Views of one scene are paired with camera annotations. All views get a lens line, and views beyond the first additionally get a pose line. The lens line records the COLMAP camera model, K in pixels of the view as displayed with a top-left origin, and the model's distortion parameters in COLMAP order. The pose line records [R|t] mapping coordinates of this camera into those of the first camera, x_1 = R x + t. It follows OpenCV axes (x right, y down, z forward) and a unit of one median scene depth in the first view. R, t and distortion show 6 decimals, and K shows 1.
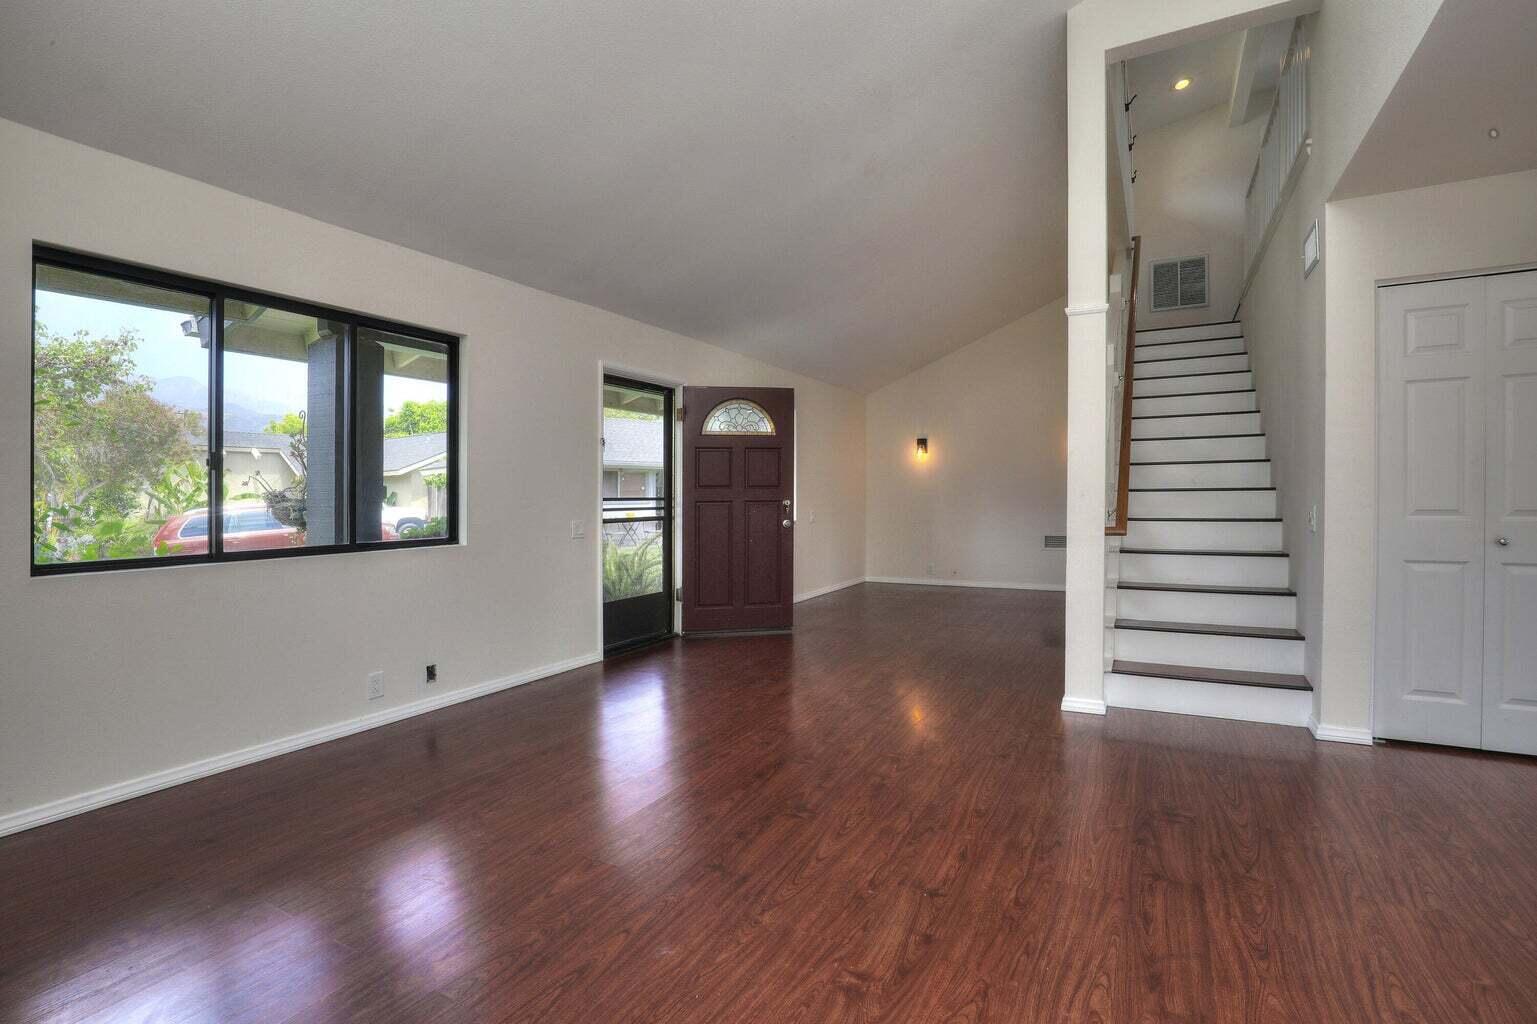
lens RADIAL K [[729.5, 0, 765.9], [0, 729.5, 496.5], [0, 0, 1]] dist [-0.000694, -0.000266]
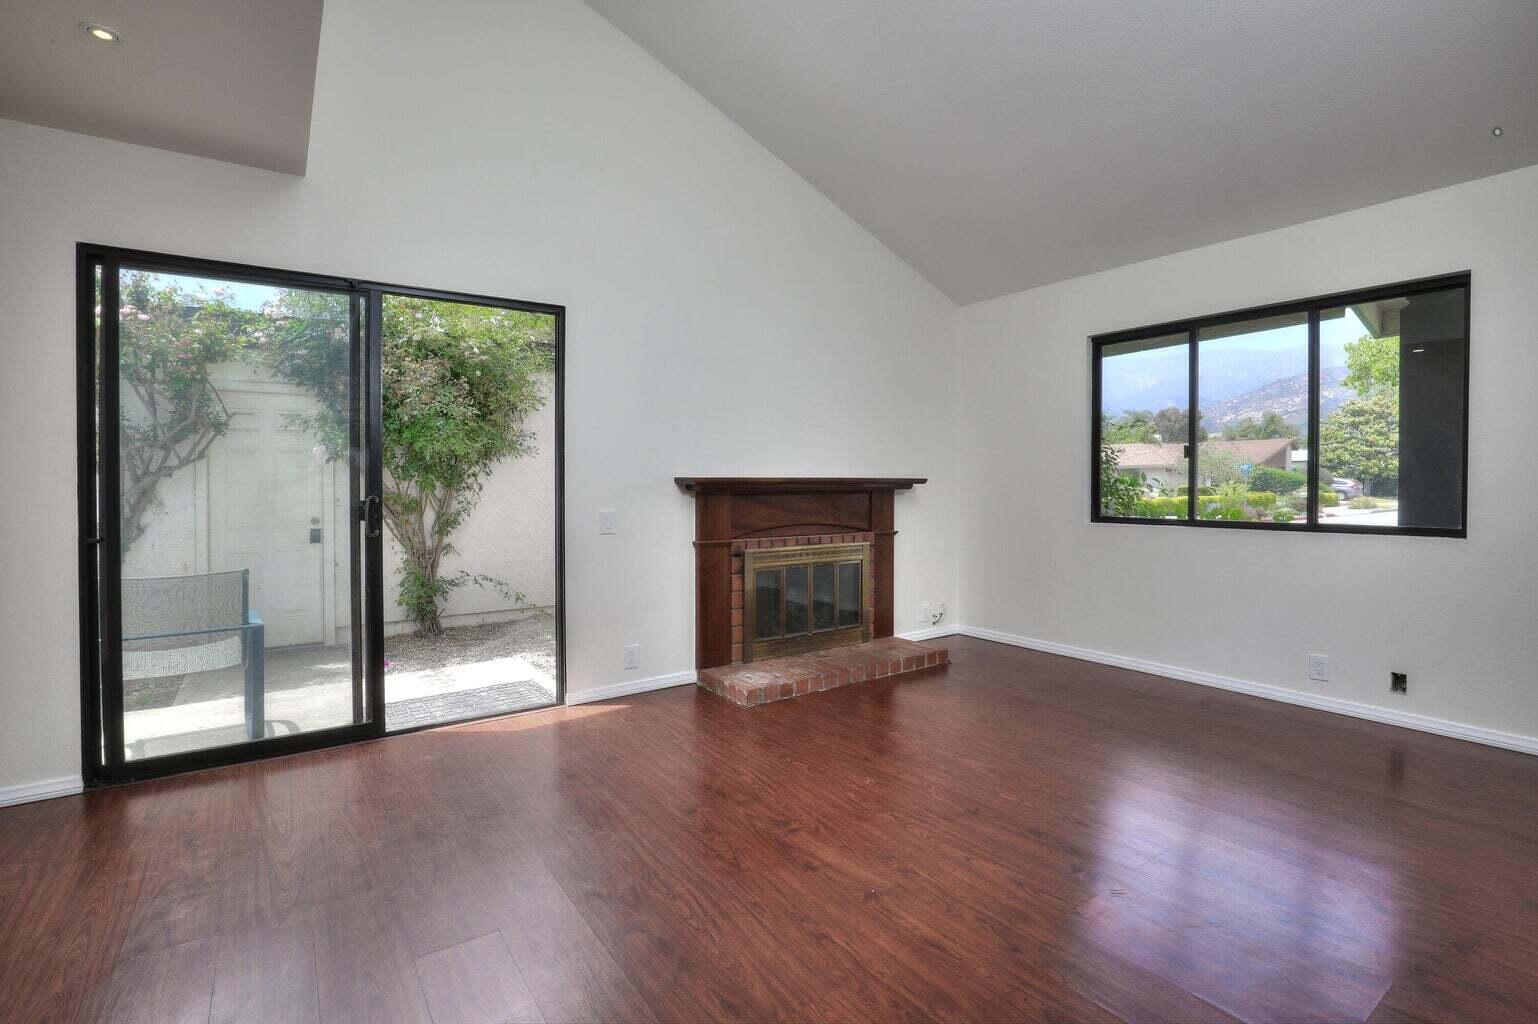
lens RADIAL K [[730.0, 0, 766.4], [0, 730.0, 496.4], [0, 0, 1]] dist [-0.000694, -0.000266]
pose [[-0.460153, 0.020087, -0.887612, 1.181430], [0.010784, 0.999797, 0.017036, 0.006533], [0.887774, -0.001733, -0.460276, 1.380409]]
